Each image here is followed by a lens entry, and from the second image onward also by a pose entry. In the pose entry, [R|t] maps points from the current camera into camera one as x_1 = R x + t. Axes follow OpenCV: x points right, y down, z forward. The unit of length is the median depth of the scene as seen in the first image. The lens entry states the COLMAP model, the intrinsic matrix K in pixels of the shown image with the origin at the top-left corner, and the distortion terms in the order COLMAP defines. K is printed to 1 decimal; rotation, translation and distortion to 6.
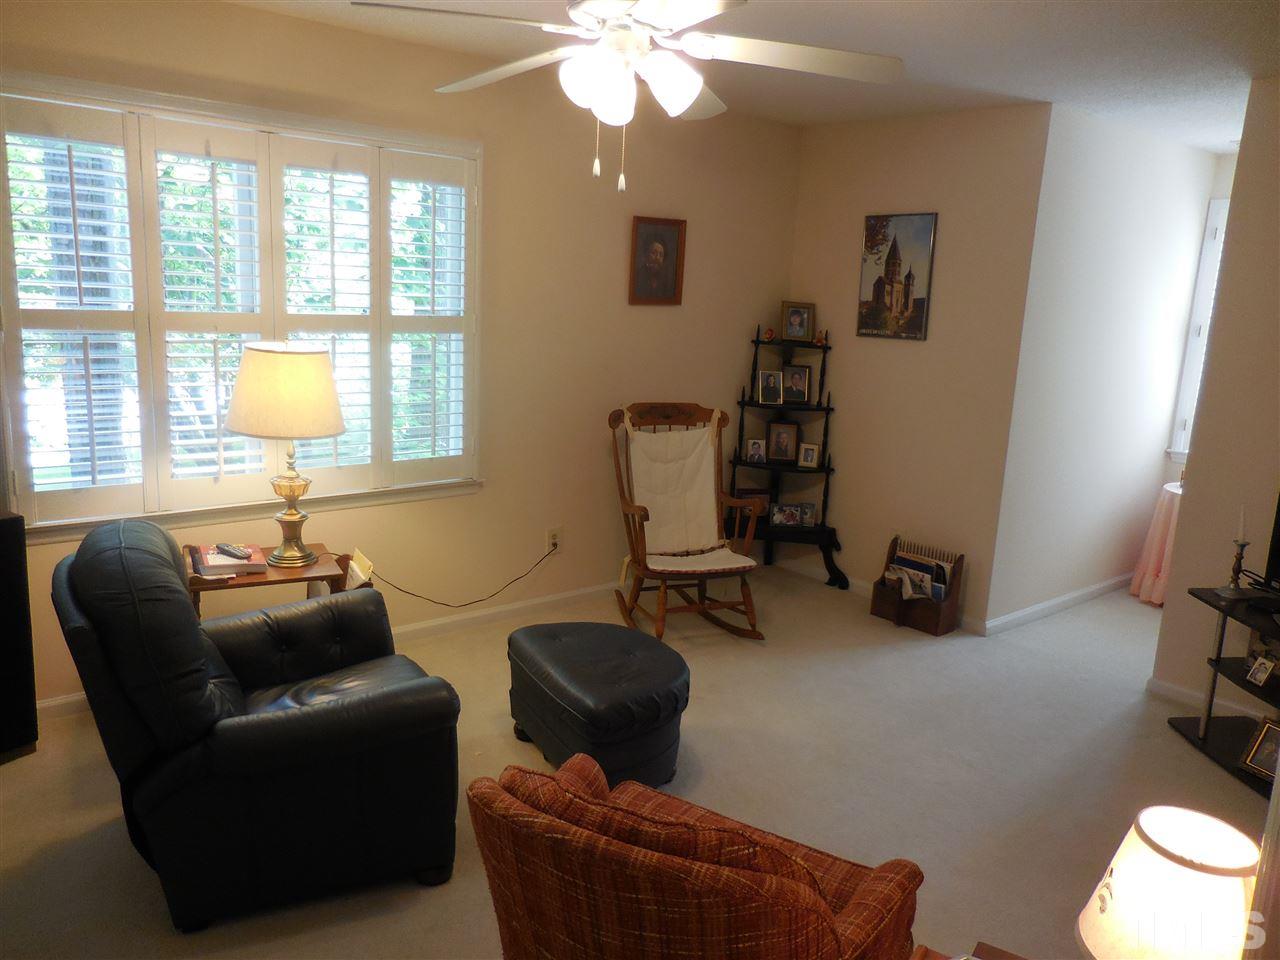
lens RADIAL K [[972.1, 0, 635.7], [0, 972.1, 473.4], [0, 0, 1]] dist [-0.006768, 0.015751]
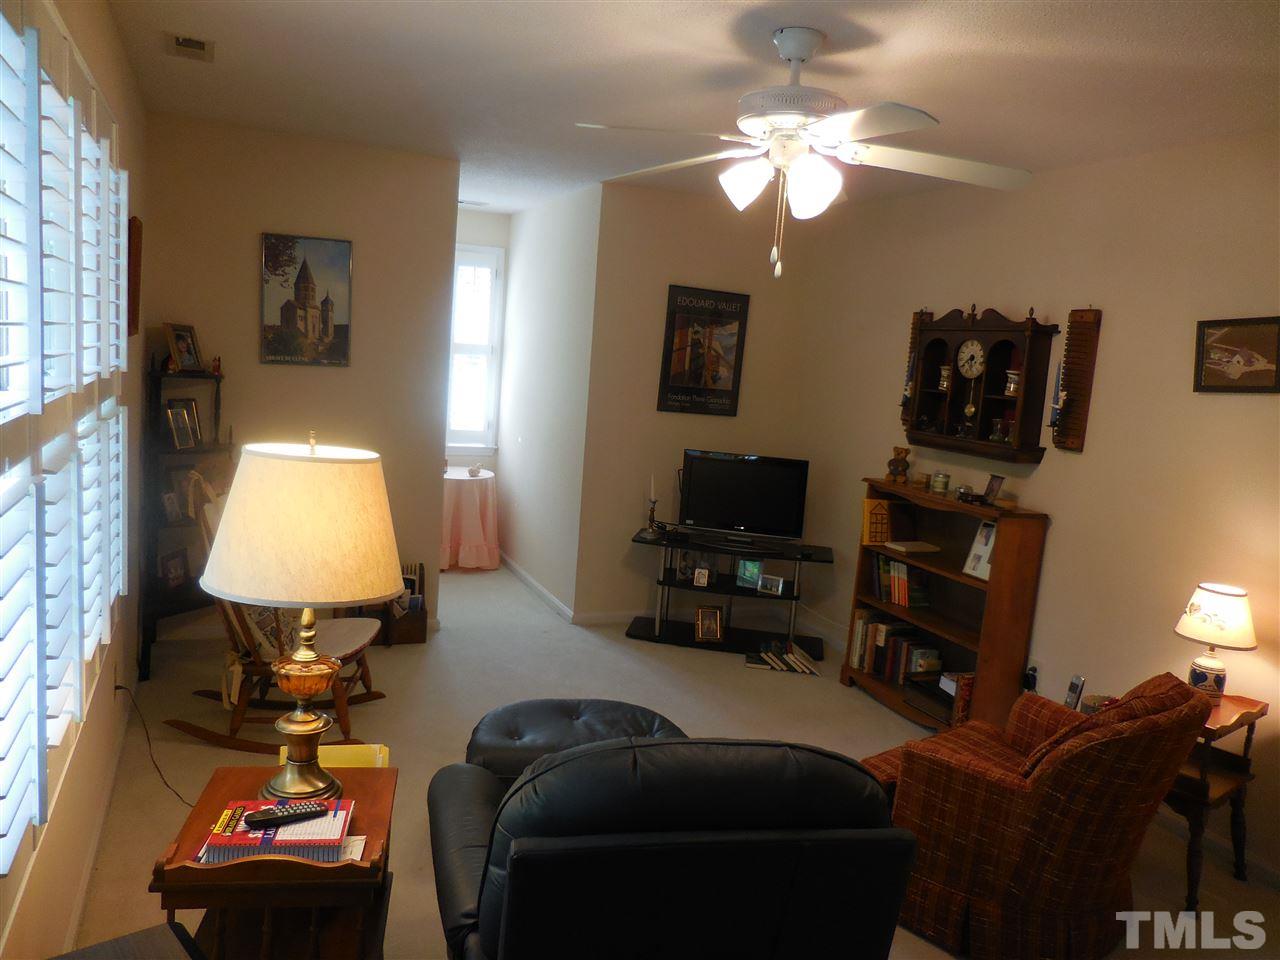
lens RADIAL K [[972.1, 0, 634.8], [0, 972.1, 488.4], [0, 0, 1]] dist [-0.006768, 0.015751]
pose [[0.297372, -0.162364, 0.940855, -0.569960], [0.125929, 0.983495, 0.129920, -0.104228], [-0.946420, 0.079846, 0.312911, 0.406332]]
